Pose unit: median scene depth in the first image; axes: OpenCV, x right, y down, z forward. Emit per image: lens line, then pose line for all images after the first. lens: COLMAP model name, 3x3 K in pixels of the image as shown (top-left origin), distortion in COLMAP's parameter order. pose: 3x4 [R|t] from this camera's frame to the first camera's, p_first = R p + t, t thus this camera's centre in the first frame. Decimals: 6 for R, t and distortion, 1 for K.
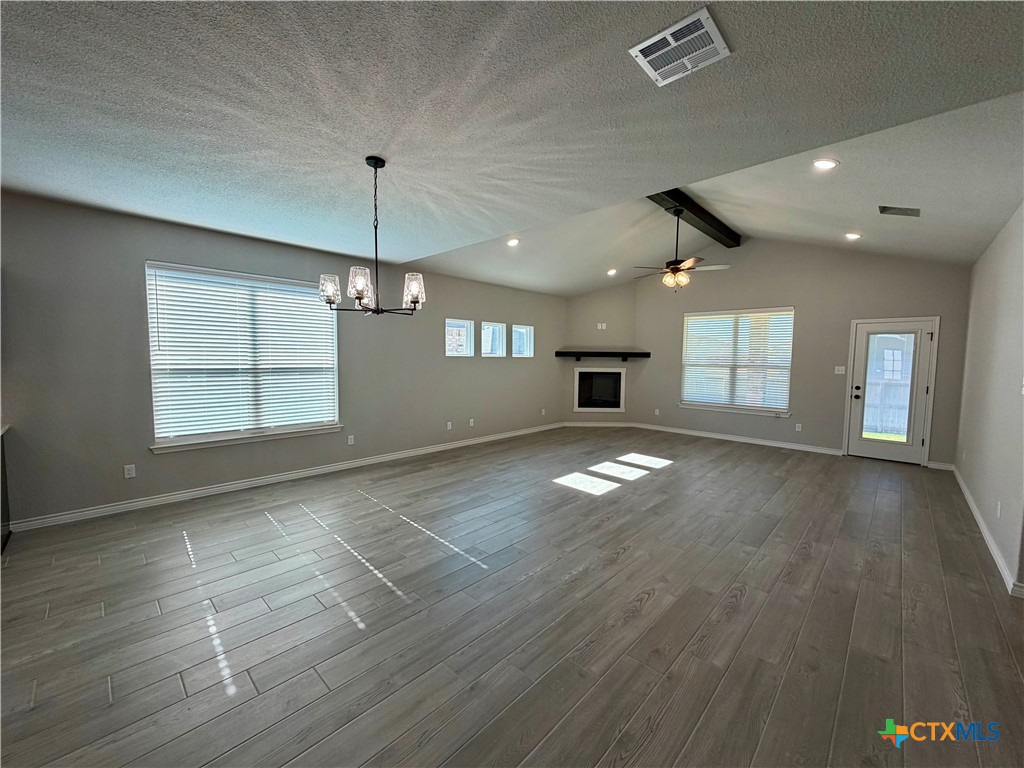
lens RADIAL K [[407.8, 0, 510.4], [0, 407.8, 385.9], [0, 0, 1]] dist [0.000556, -0.000007]
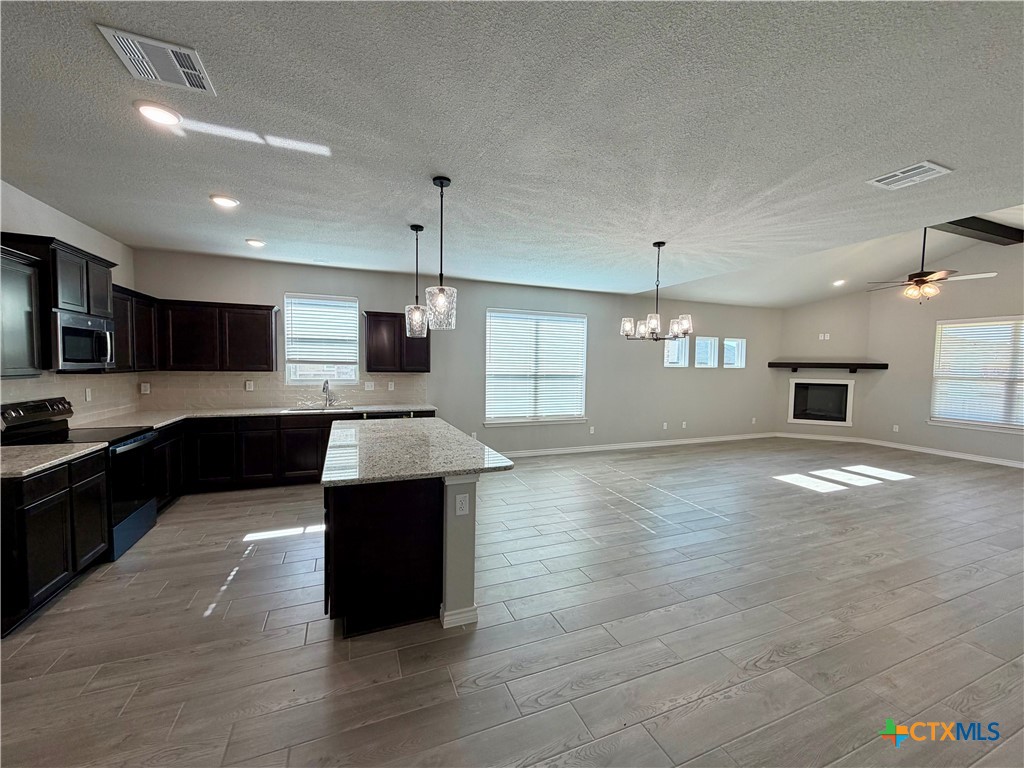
lens RADIAL K [[407.8, 0, 510.3], [0, 407.8, 385.2], [0, 0, 1]] dist [0.000556, -0.000007]
pose [[0.912292, 0.024644, -0.408799, -0.098297], [-0.034025, 0.999298, -0.015690, 0.017456], [0.408125, 0.028223, 0.912490, -0.320380]]
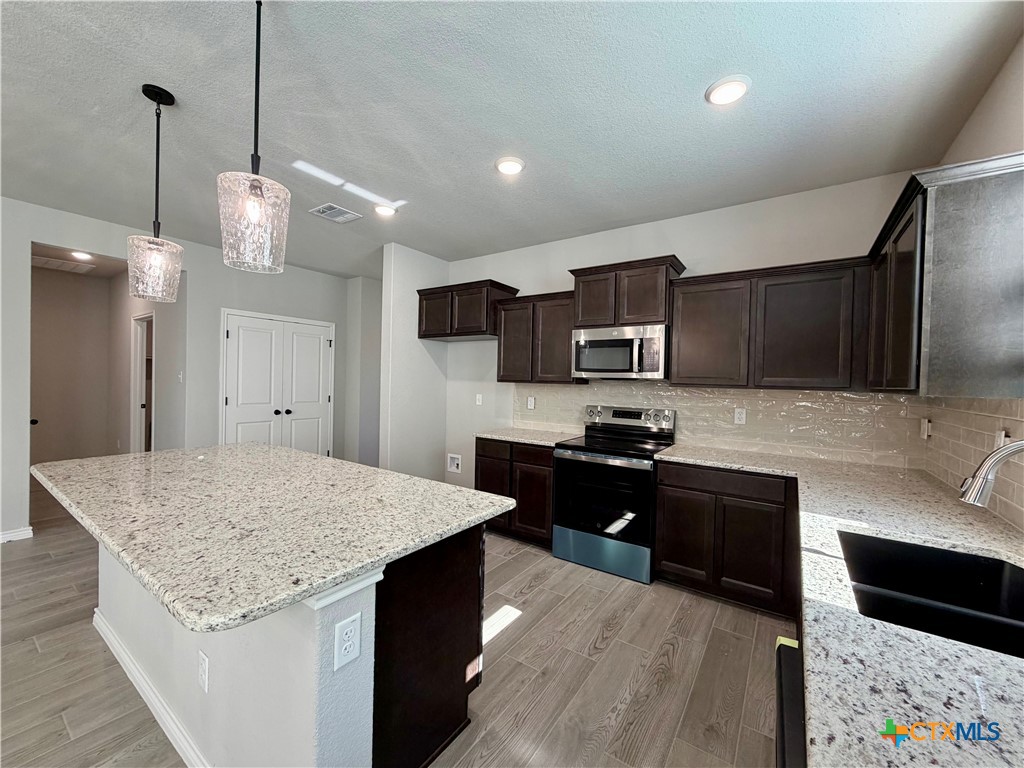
lens RADIAL K [[407.8, 0, 513.7], [0, 407.8, 382.4], [0, 0, 1]] dist [0.000556, -0.000007]
pose [[-0.986863, -0.038975, -0.156789, -0.663198], [-0.050221, 0.996392, 0.068416, -0.022715], [0.153557, 0.075392, -0.985260, 0.545315]]
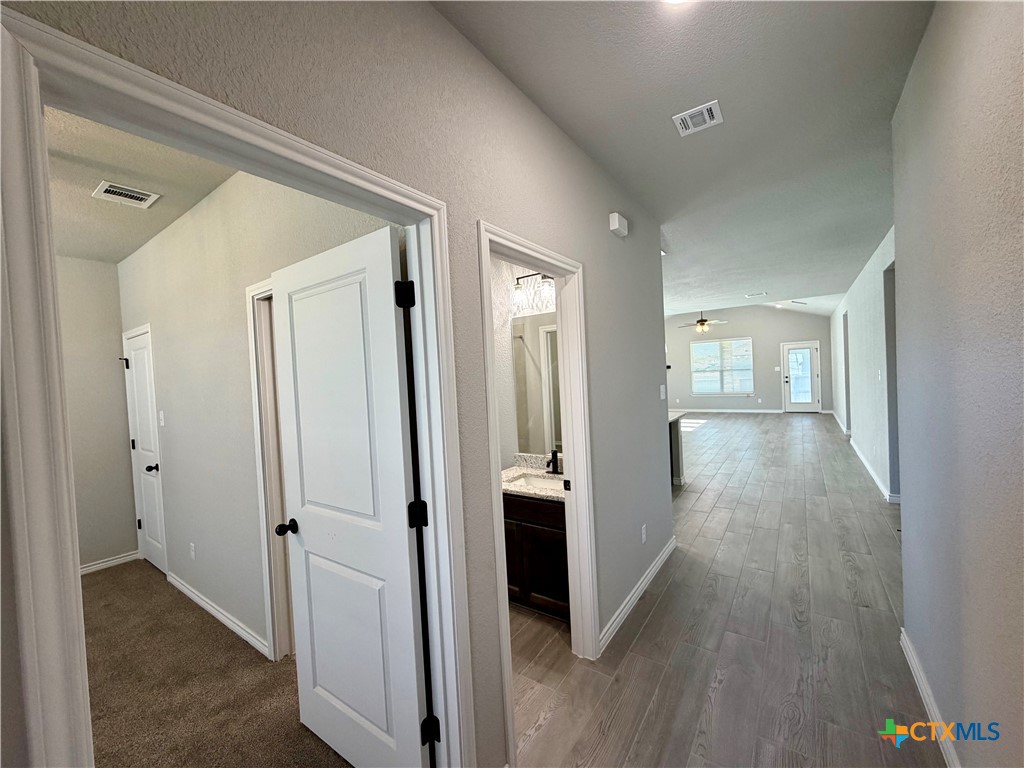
lens RADIAL K [[407.8, 0, 512.5], [0, 407.8, 389.3], [0, 0, 1]] dist [0.000556, -0.000007]
pose [[0.986879, -0.067855, 0.146514, -0.872826], [0.074202, 0.996508, -0.038288, 0.046790], [-0.143404, 0.048657, 0.988467, -0.879531]]
